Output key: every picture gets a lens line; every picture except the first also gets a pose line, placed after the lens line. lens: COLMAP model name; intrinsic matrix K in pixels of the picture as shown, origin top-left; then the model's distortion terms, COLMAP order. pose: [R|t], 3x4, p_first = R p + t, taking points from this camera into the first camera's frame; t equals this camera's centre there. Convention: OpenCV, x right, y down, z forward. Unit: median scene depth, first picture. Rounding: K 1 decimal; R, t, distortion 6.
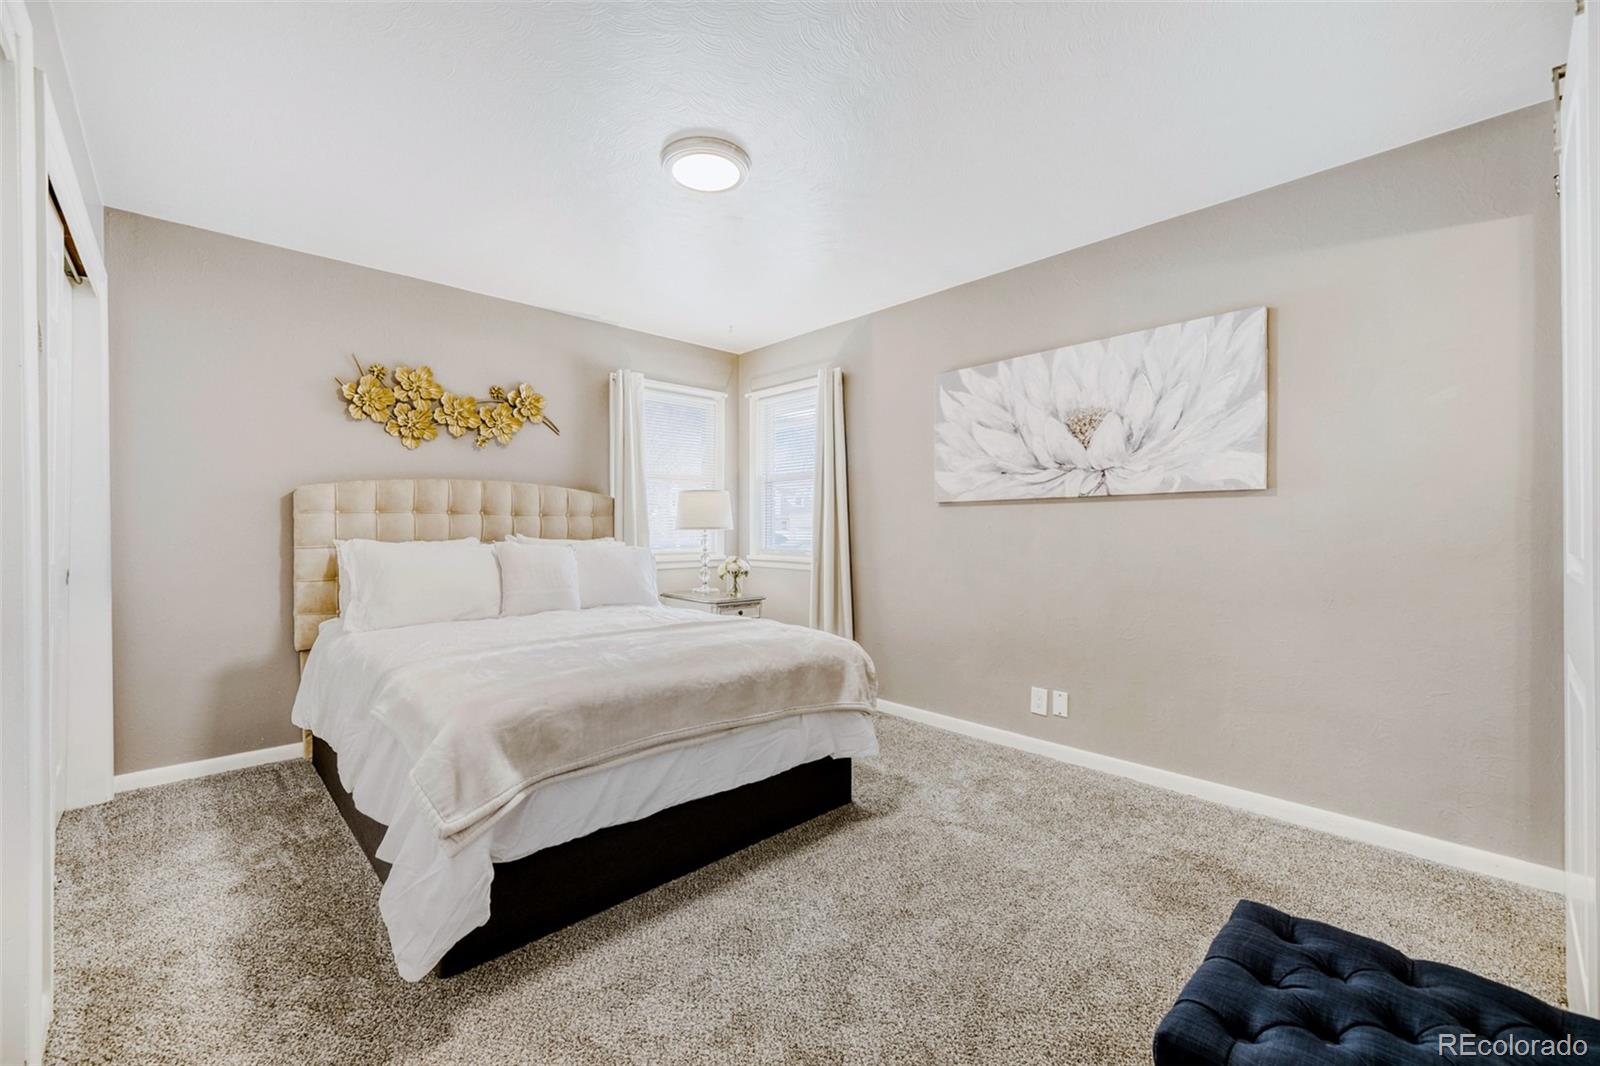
lens RADIAL K [[660.7, 0, 797.5], [0, 660.7, 531.1], [0, 0, 1]] dist [-0.002351, -0.000310]
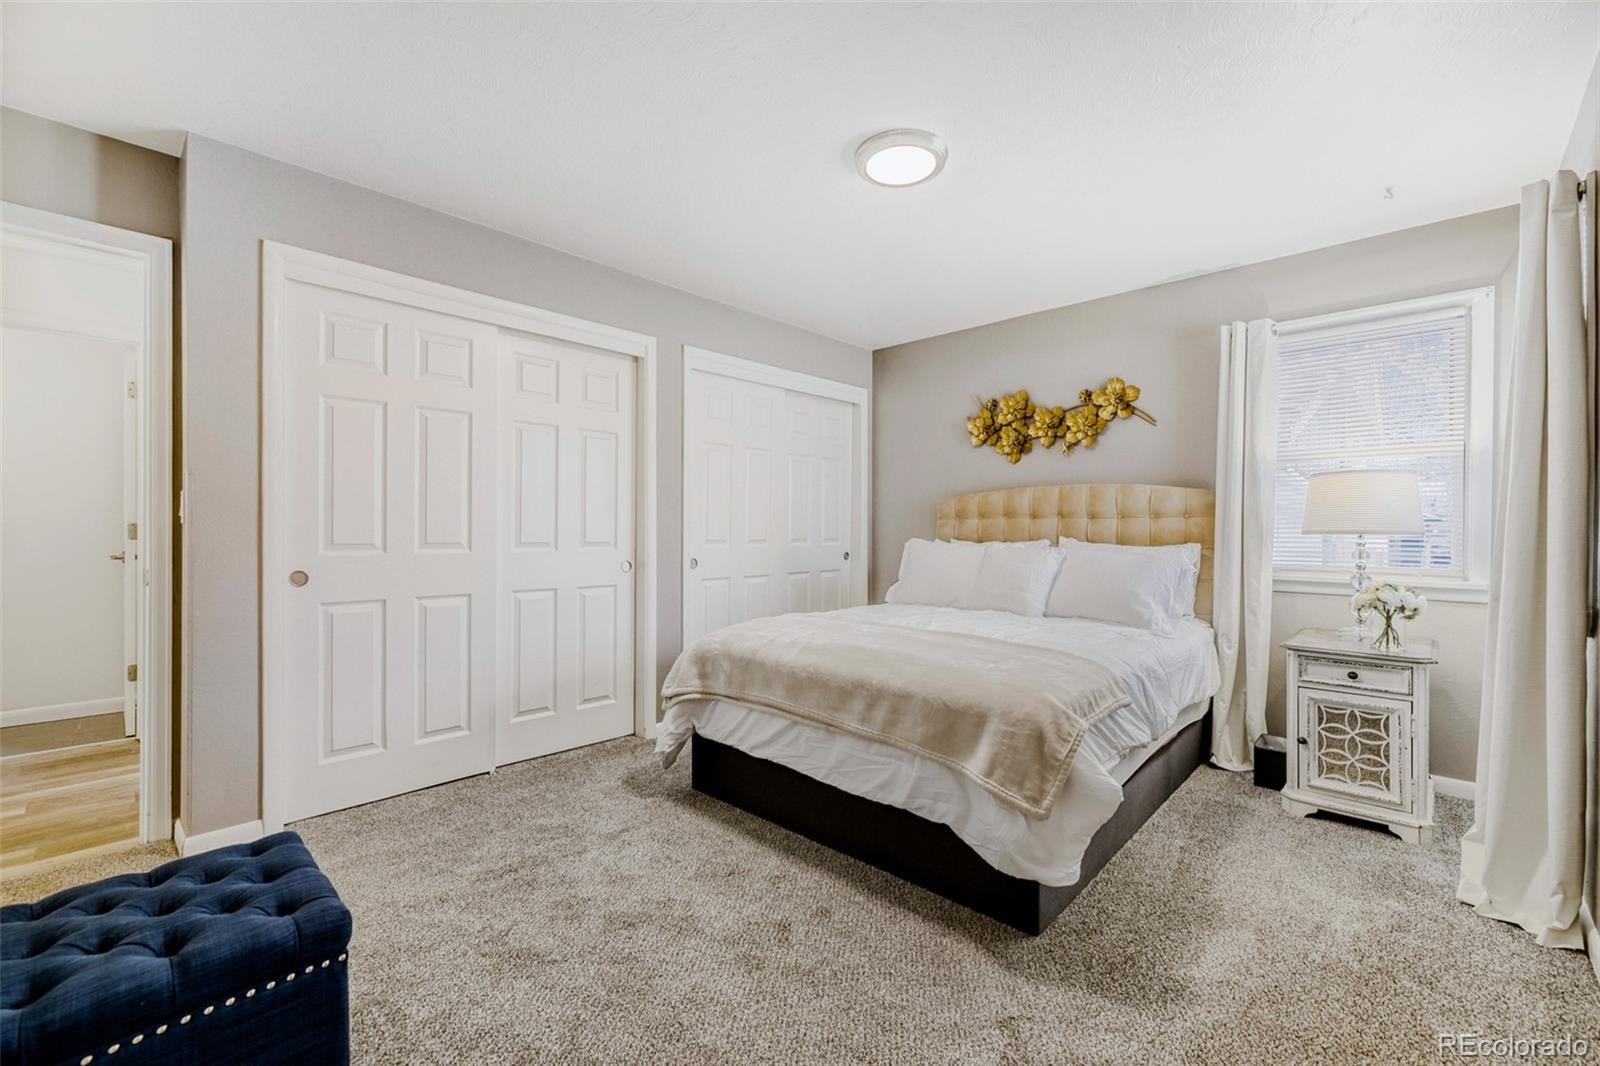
lens RADIAL K [[660.7, 0, 797.5], [0, 660.7, 531.1], [0, 0, 1]] dist [-0.002351, -0.000310]
pose [[0.048419, 0.001785, -0.998825, 1.245841], [-0.010888, 0.999940, 0.001259, -0.001512], [0.998768, 0.010814, 0.048436, 1.216229]]
